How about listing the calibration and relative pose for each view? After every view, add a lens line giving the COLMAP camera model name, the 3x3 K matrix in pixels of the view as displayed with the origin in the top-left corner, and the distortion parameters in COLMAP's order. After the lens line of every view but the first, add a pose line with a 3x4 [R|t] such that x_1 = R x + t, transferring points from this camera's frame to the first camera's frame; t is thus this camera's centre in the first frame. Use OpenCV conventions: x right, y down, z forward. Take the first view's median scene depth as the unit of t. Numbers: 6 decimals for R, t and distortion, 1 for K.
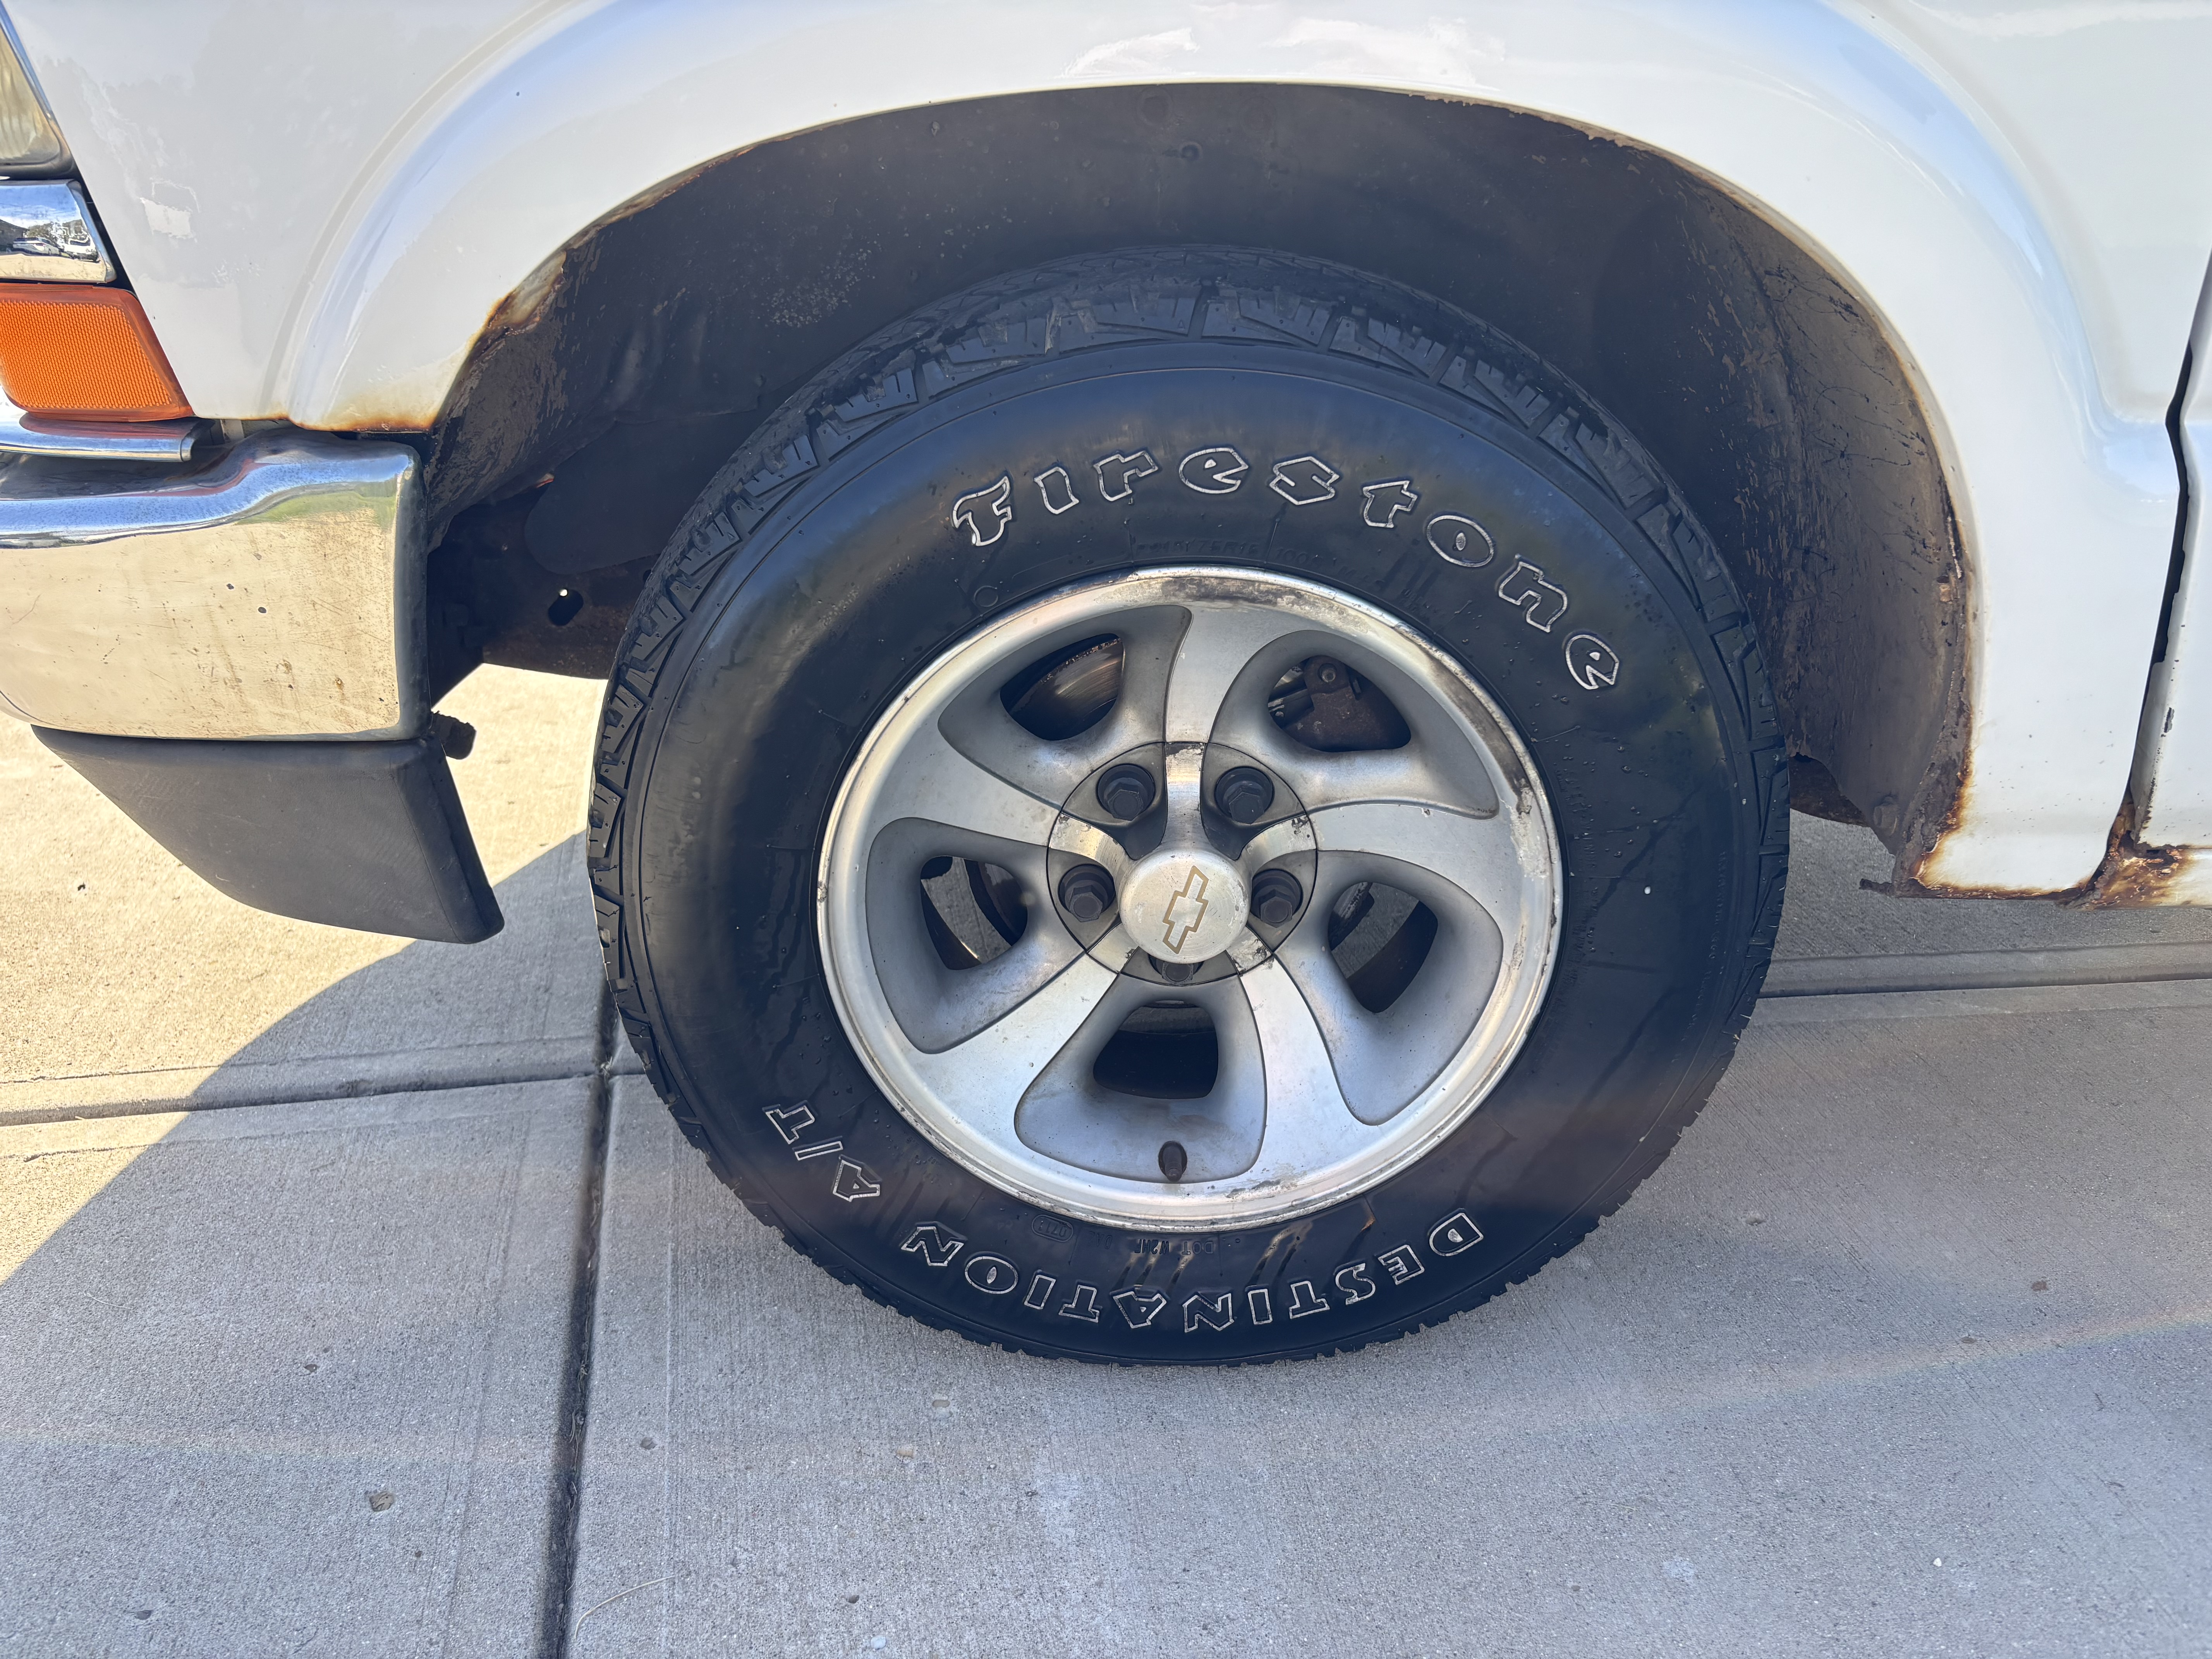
lens RADIAL K [[1683.1, 0, 1106.0], [0, 1683.1, 829.5], [0, 0, 1]] dist [0.077470, -0.262225]
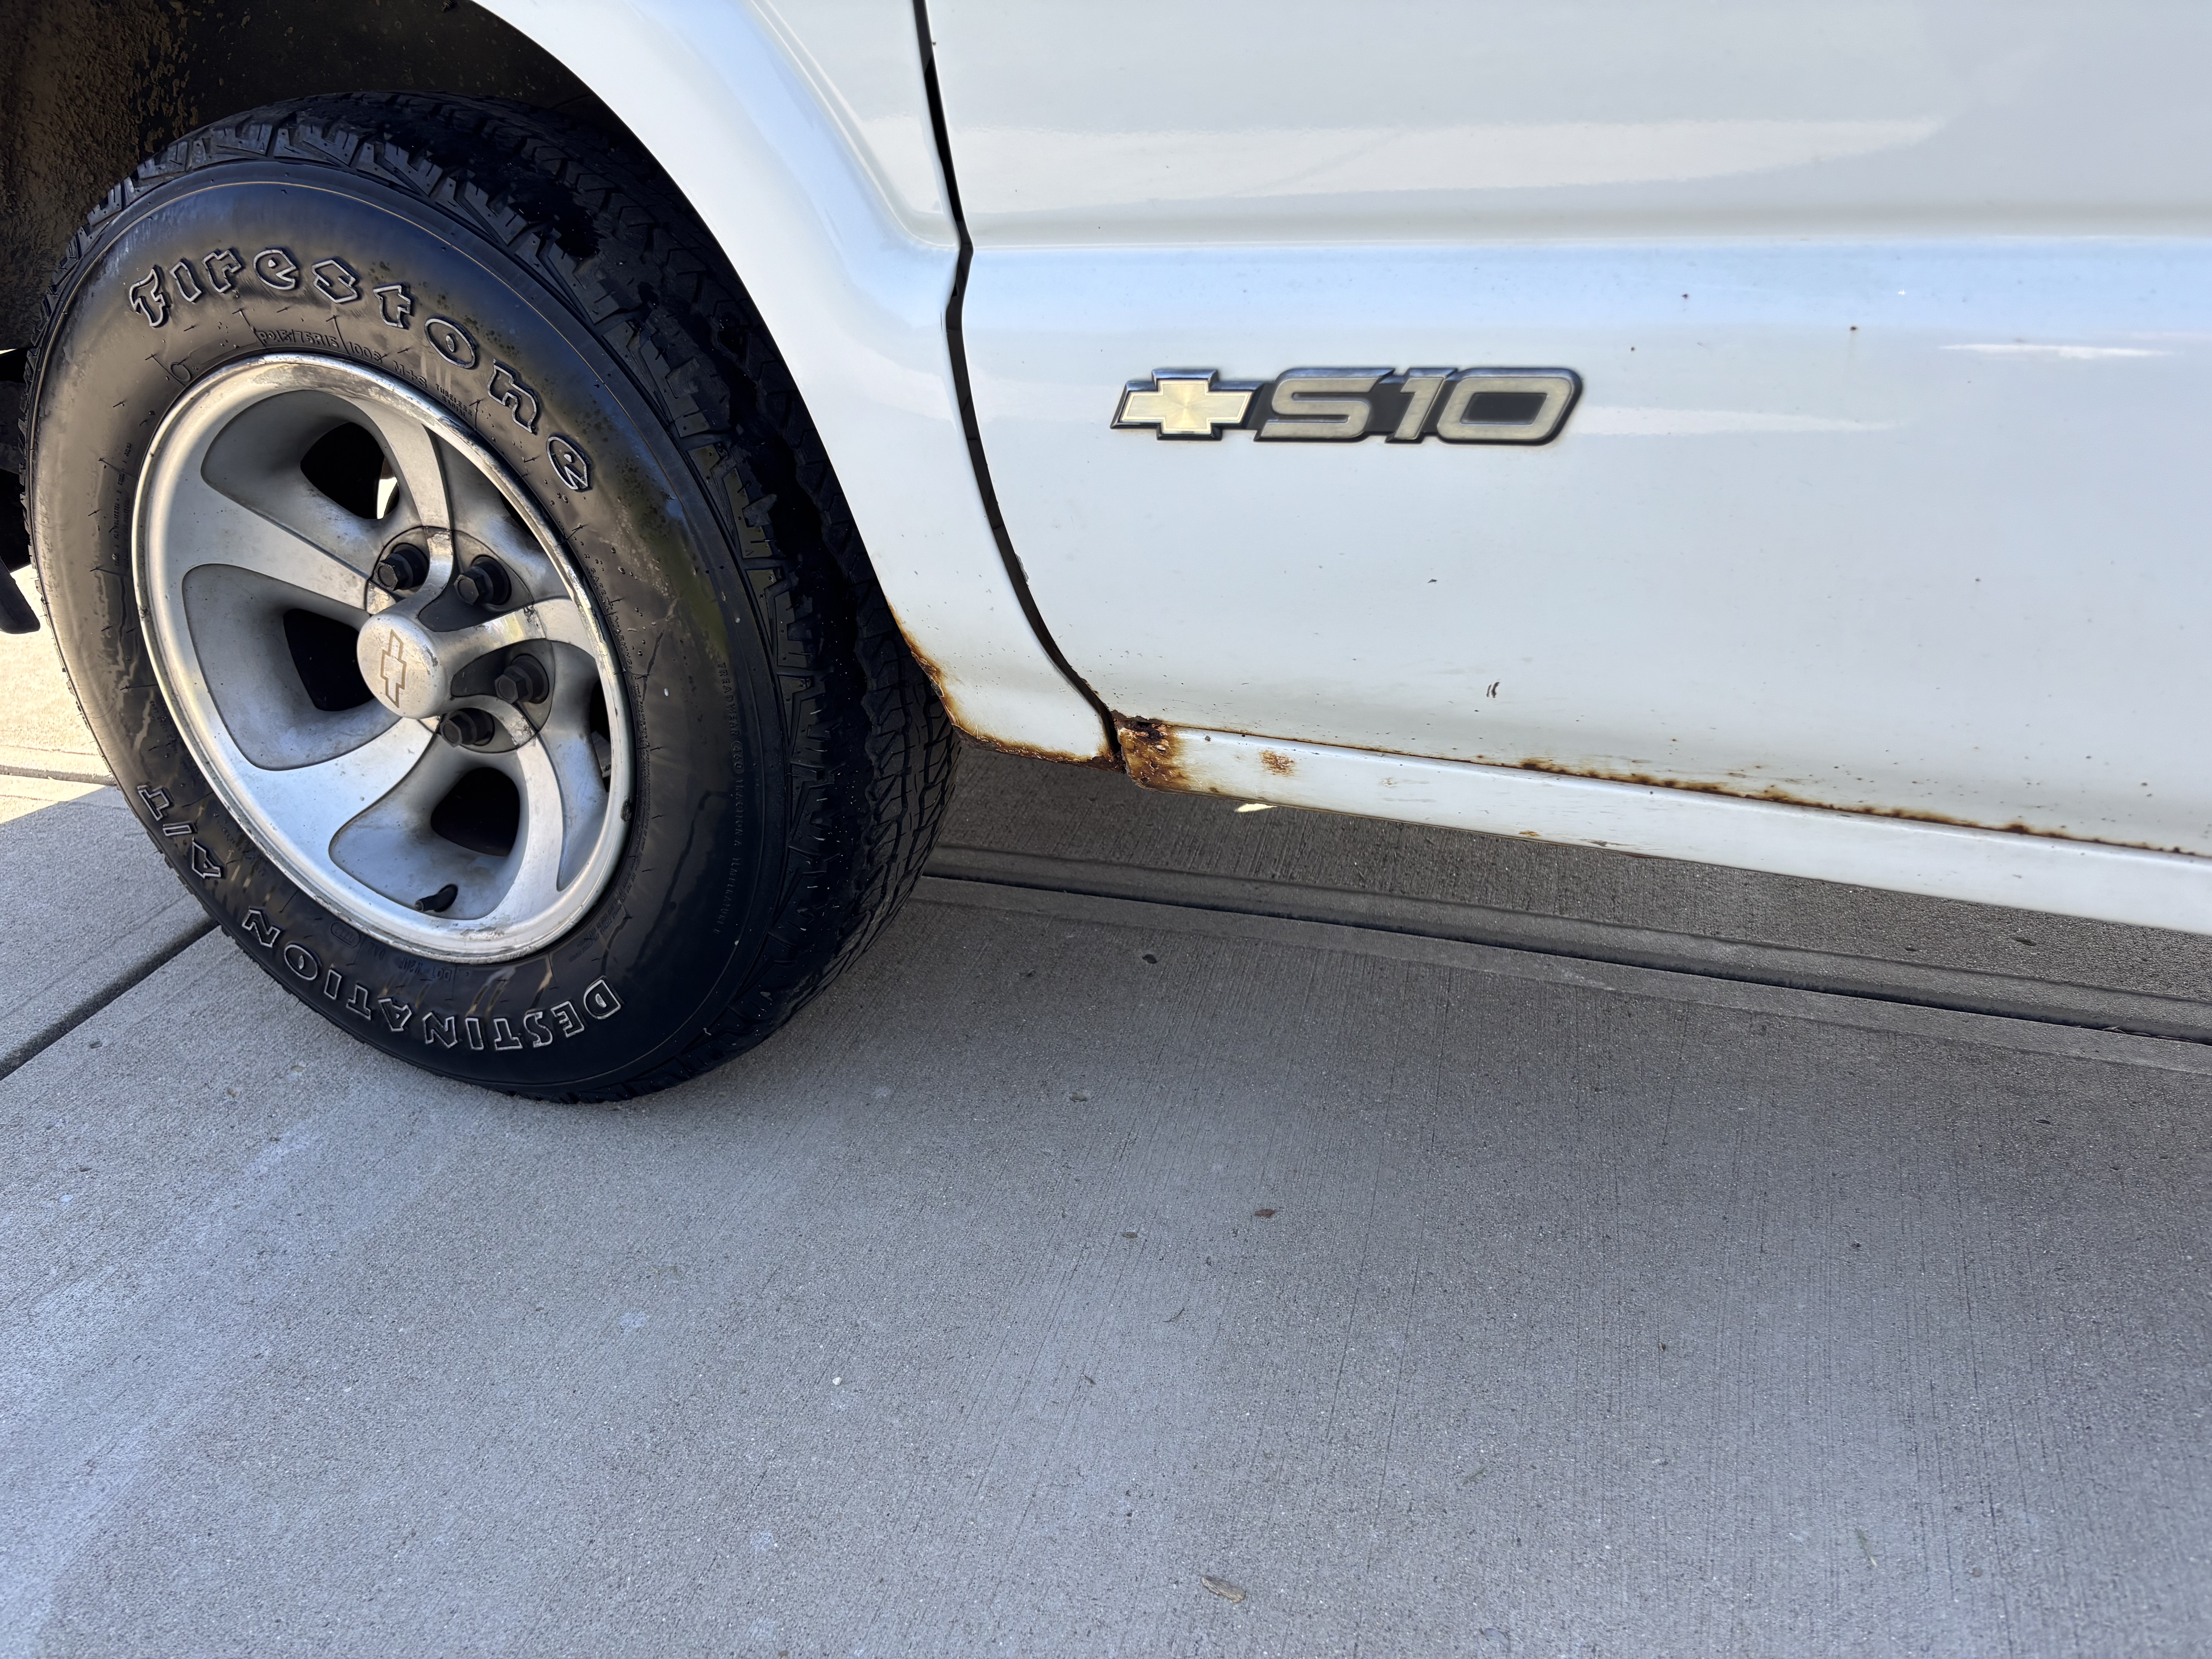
lens RADIAL K [[1709.7, 0, 1106.0], [0, 1709.7, 829.5], [0, 0, 1]] dist [-0.030735, -0.002224]
pose [[0.927593, 0.157068, -0.338969, 0.875931], [-0.146928, 0.987586, 0.055546, 0.019612], [0.343486, -0.001720, 0.939156, 0.068951]]
